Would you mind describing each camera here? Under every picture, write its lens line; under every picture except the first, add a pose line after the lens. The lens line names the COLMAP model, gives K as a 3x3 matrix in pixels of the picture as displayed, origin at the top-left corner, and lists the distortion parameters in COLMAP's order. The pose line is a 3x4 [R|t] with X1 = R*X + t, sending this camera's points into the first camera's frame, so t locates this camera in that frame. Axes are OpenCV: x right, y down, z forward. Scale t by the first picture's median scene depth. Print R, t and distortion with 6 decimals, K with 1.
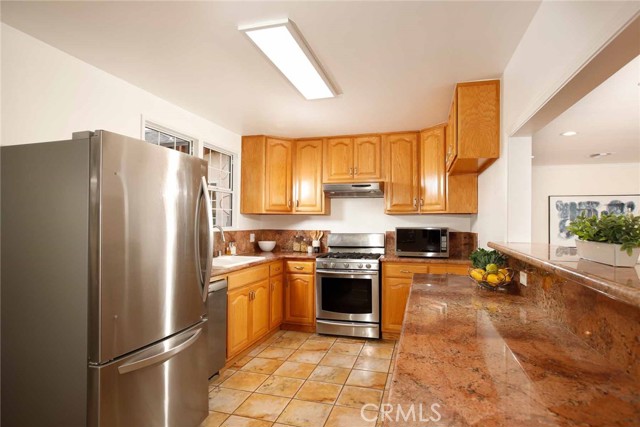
lens RADIAL K [[349.1, 0, 320.0], [0, 349.1, 213.5], [0, 0, 1]] dist [-0.000356, -0.000125]
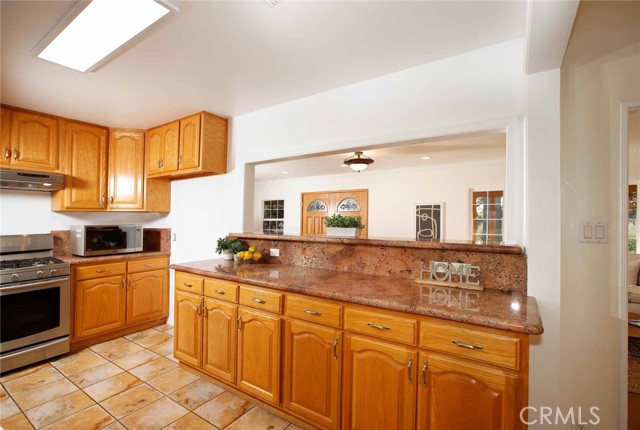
lens RADIAL K [[300.2, 0, 320.0], [0, 300.2, 215.0], [0, 0, 1]] dist [0.001016, 0.000067]
pose [[0.308064, 0.001221, 0.951365, -0.585298], [-0.015588, 0.999871, 0.003765, -0.002360], [-0.951238, -0.015990, 0.308043, 0.277012]]
